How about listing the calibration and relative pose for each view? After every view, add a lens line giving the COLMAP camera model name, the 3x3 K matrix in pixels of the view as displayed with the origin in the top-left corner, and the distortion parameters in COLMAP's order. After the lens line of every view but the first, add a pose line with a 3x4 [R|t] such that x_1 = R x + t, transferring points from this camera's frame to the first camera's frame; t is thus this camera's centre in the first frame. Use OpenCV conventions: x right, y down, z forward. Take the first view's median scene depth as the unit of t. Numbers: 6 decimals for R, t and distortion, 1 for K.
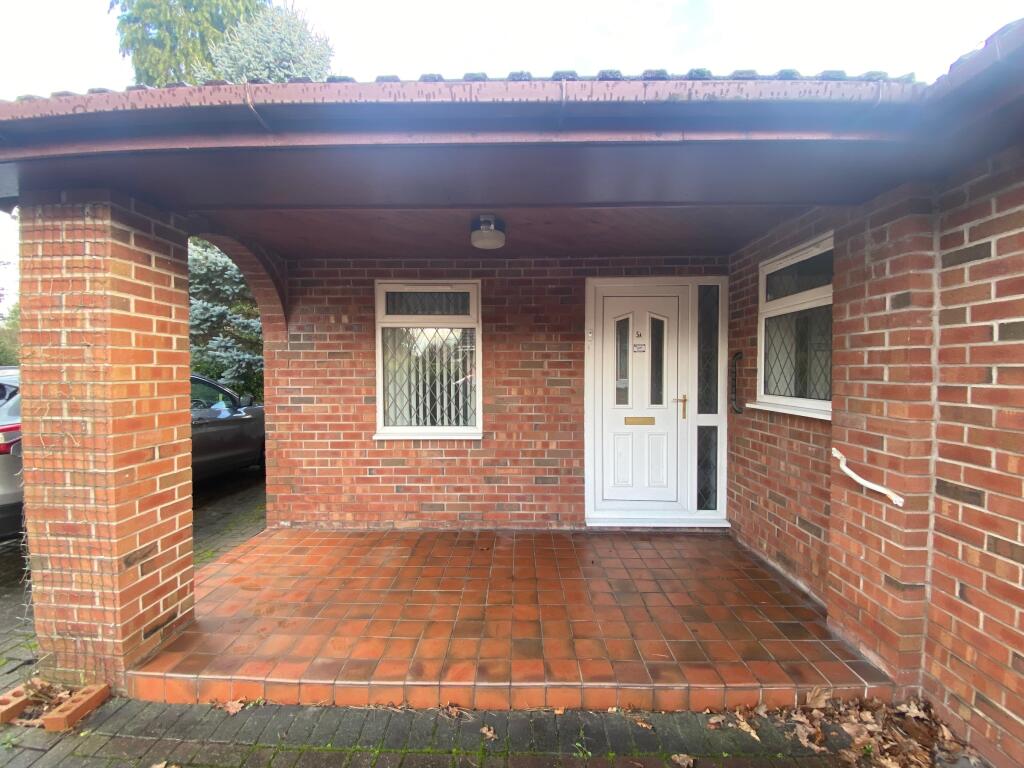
lens RADIAL K [[411.9, 0, 511.3], [0, 411.9, 381.8], [0, 0, 1]] dist [0.044389, -0.034627]
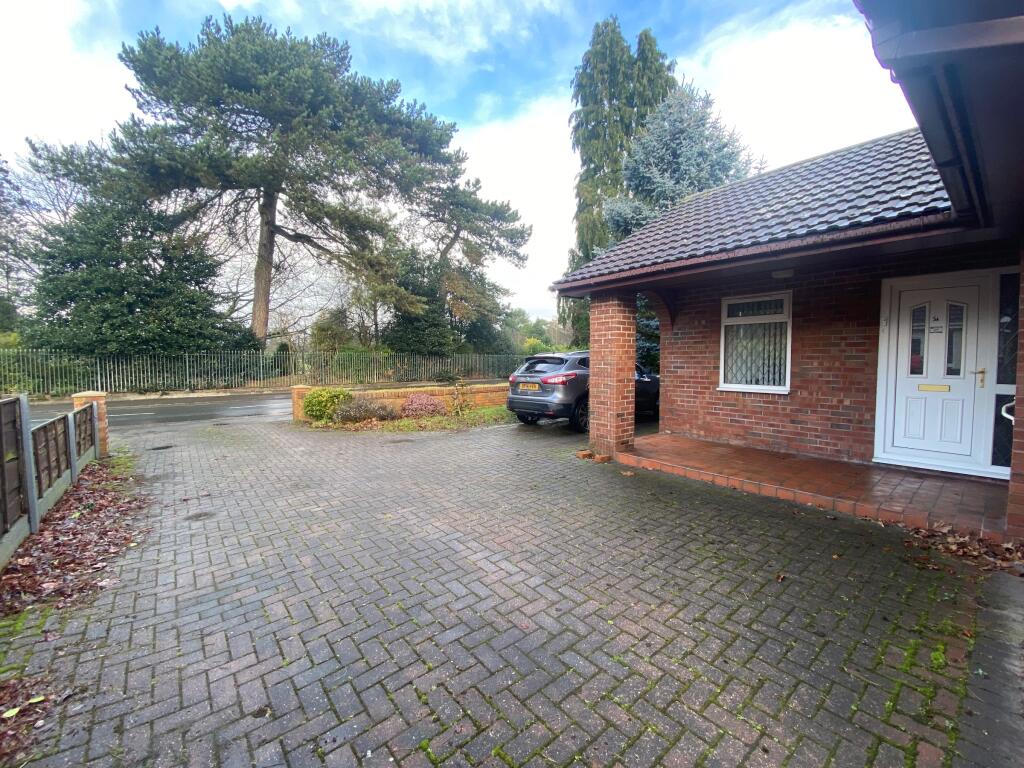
lens RADIAL K [[418.7, 0, 497.4], [0, 418.7, 382.6], [0, 0, 1]] dist [-0.000944, -0.010859]
pose [[0.626599, 0.043374, -0.778134, 0.458019], [-0.012910, 0.998891, 0.045283, 0.039066], [0.779235, -0.018328, 0.626464, -0.825043]]
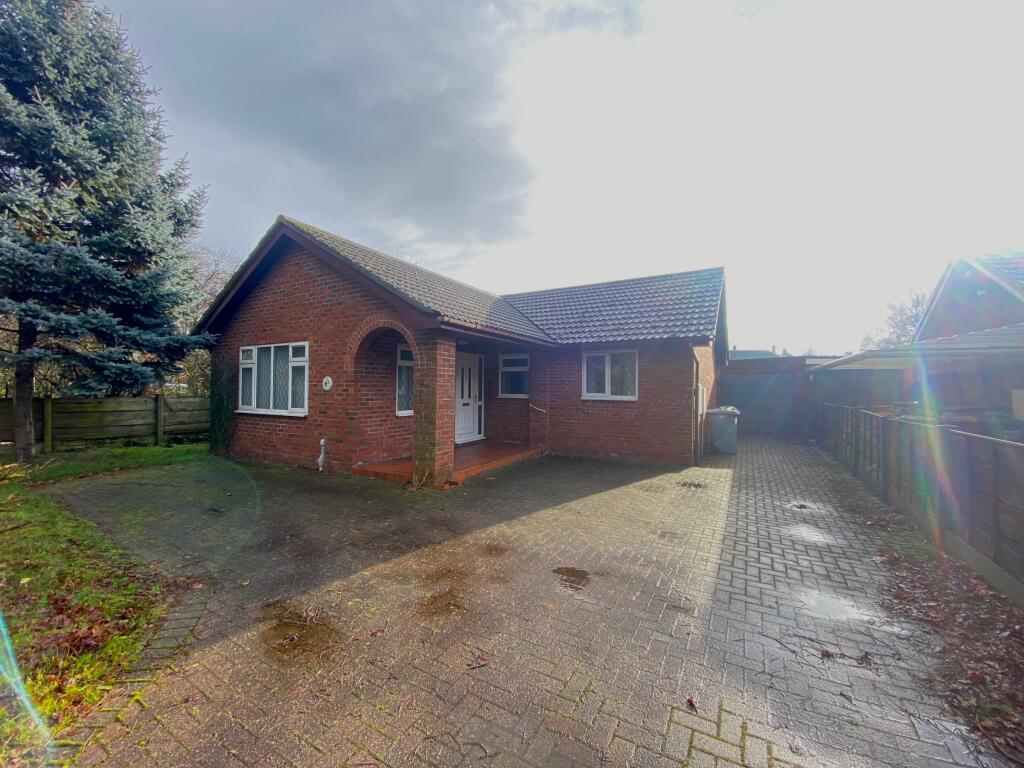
lens RADIAL K [[410.7, 0, 515.1], [0, 410.7, 379.7], [0, 0, 1]] dist [0.014372, -0.016099]
pose [[0.464722, 0.023489, 0.885145, -1.967140], [0.010074, 0.999443, -0.031812, 0.020006], [-0.885400, 0.023701, 0.464226, -0.558200]]
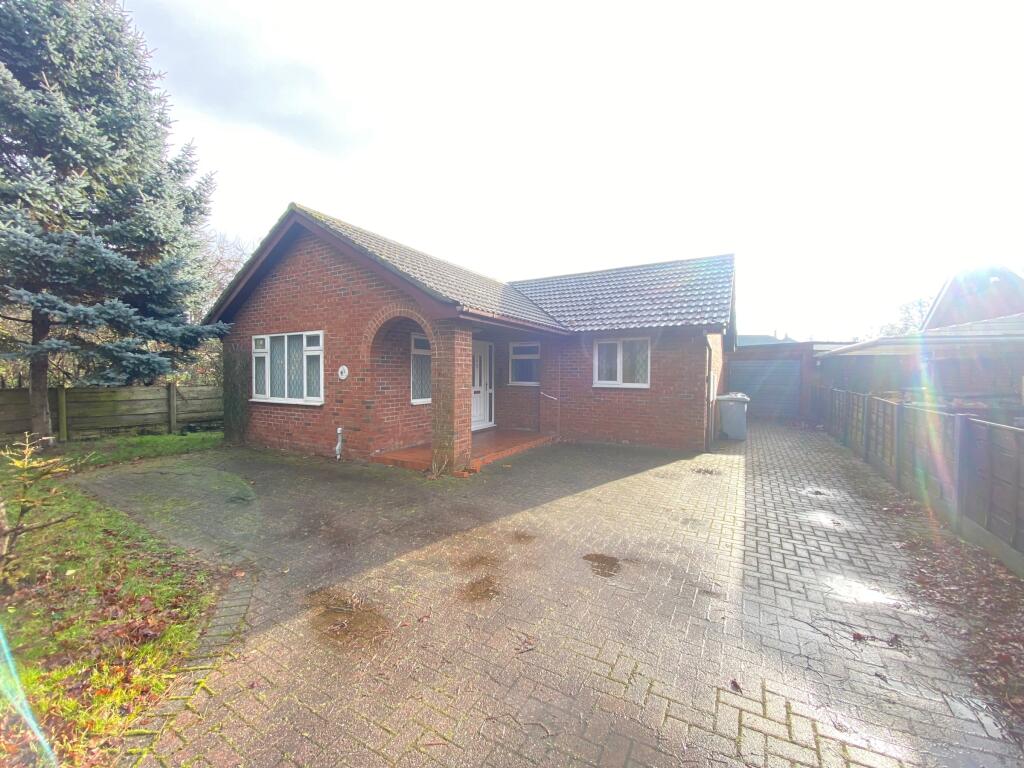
lens RADIAL K [[410.7, 0, 515.1], [0, 410.7, 379.7], [0, 0, 1]] dist [0.014372, -0.016099]
pose [[0.464180, -0.010491, 0.885679, -2.011610], [0.013981, 0.999892, 0.004517, 0.002531], [-0.885631, 0.010286, 0.464277, -0.497522]]
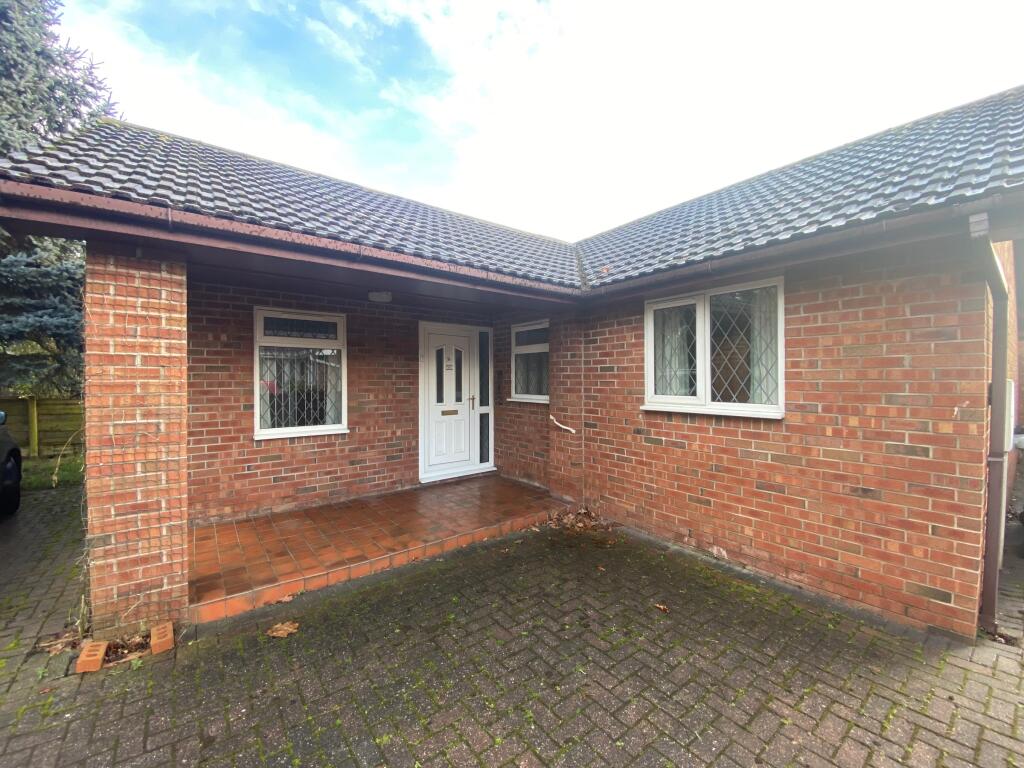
lens RADIAL K [[409.3, 0, 514.8], [0, 409.3, 380.4], [0, 0, 1]] dist [0.023215, -0.033532]
pose [[0.772676, -0.002196, 0.634796, -0.503696], [0.016569, 0.999723, -0.016709, -0.000042], [-0.634584, 0.023429, 0.772499, -0.387983]]
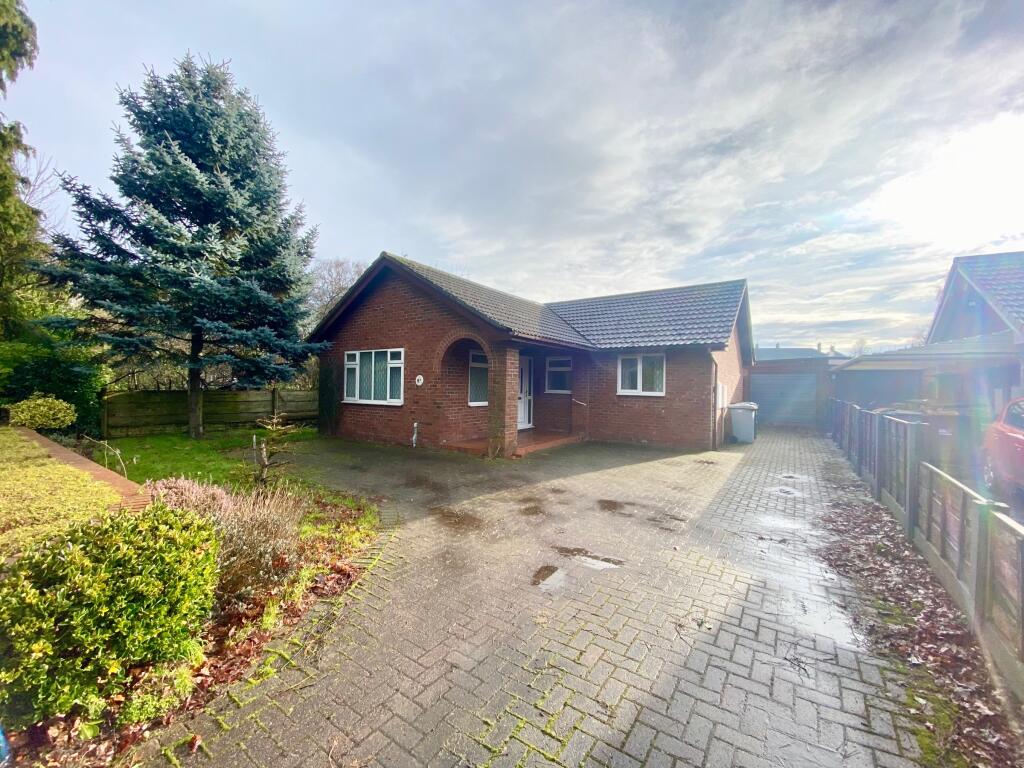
lens RADIAL K [[411.9, 0, 511.3], [0, 411.9, 381.8], [0, 0, 1]] dist [0.044389, -0.034627]
pose [[0.541749, 0.016000, 0.840388, -2.518856], [0.002896, 0.999777, -0.020901, 0.030972], [-0.840535, 0.013757, 0.541582, -0.740929]]
